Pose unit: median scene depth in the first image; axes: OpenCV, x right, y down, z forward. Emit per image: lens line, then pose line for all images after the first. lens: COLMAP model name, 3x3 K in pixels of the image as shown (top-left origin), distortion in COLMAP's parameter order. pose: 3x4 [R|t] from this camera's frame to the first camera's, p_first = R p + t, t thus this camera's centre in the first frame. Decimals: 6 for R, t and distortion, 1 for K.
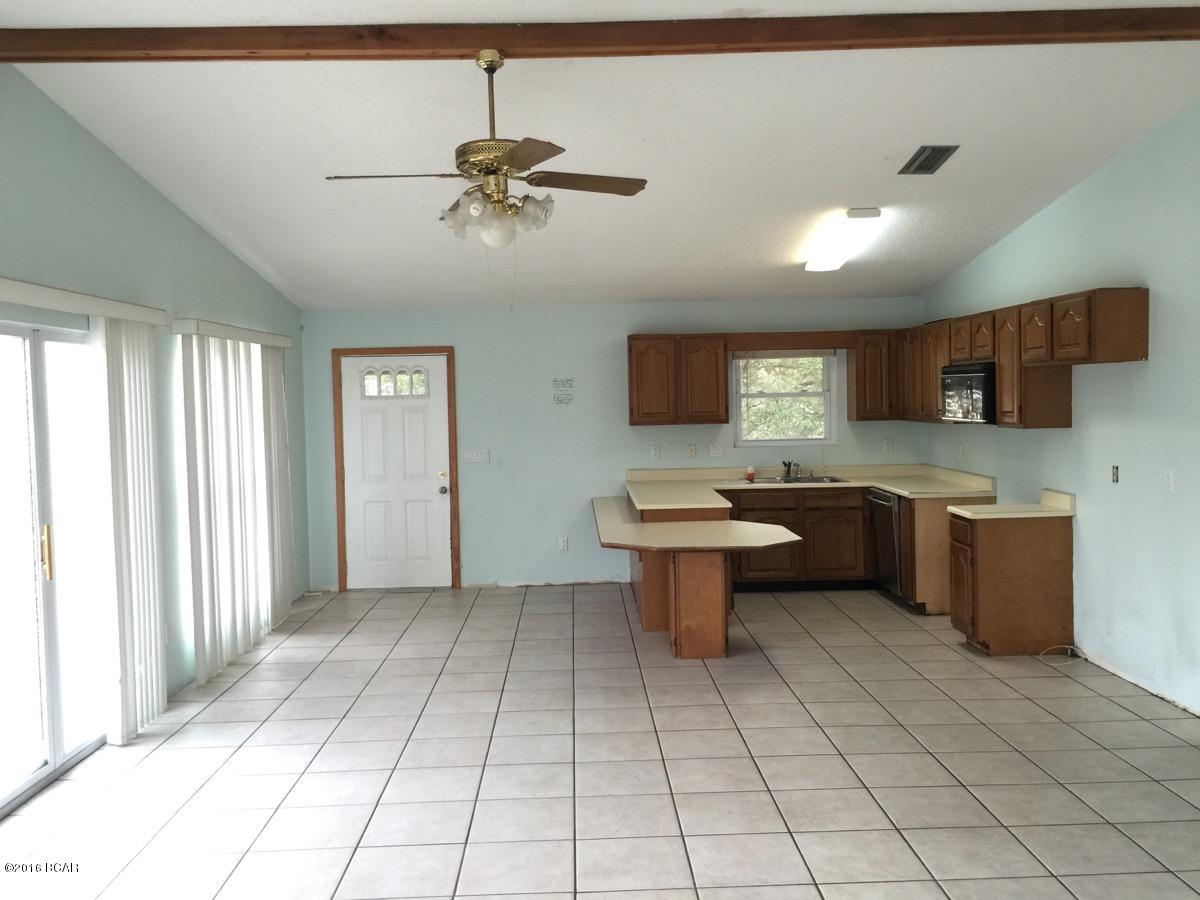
lens RADIAL K [[1031.7, 0, 597.8], [0, 1031.7, 448.9], [0, 0, 1]] dist [0.042987, -0.012211]
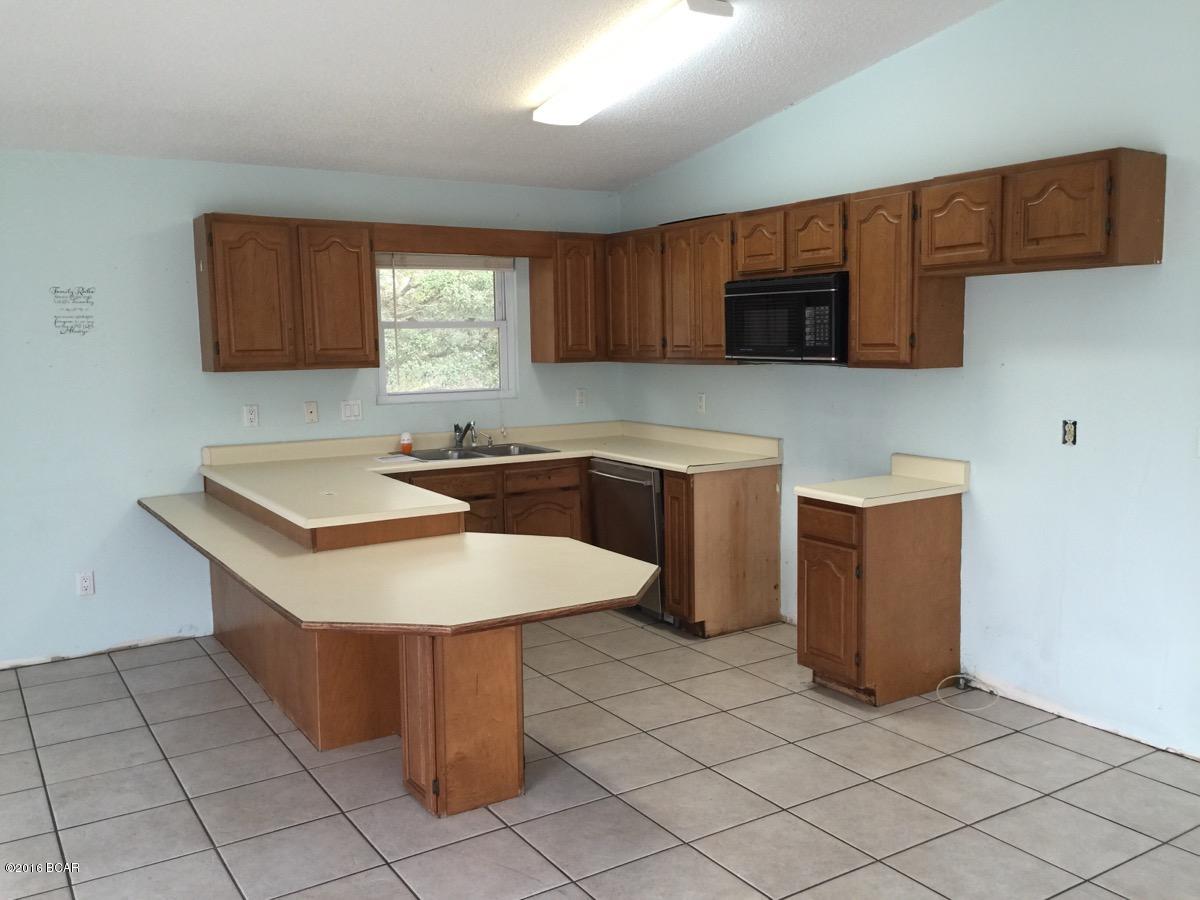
lens RADIAL K [[1031.7, 0, 607.1], [0, 1031.7, 446.5], [0, 0, 1]] dist [0.042987, -0.012211]
pose [[0.854724, -0.046035, 0.517037, -0.092348], [0.022067, 0.998382, 0.052414, -0.007166], [-0.518613, -0.033390, 0.854357, 0.424016]]
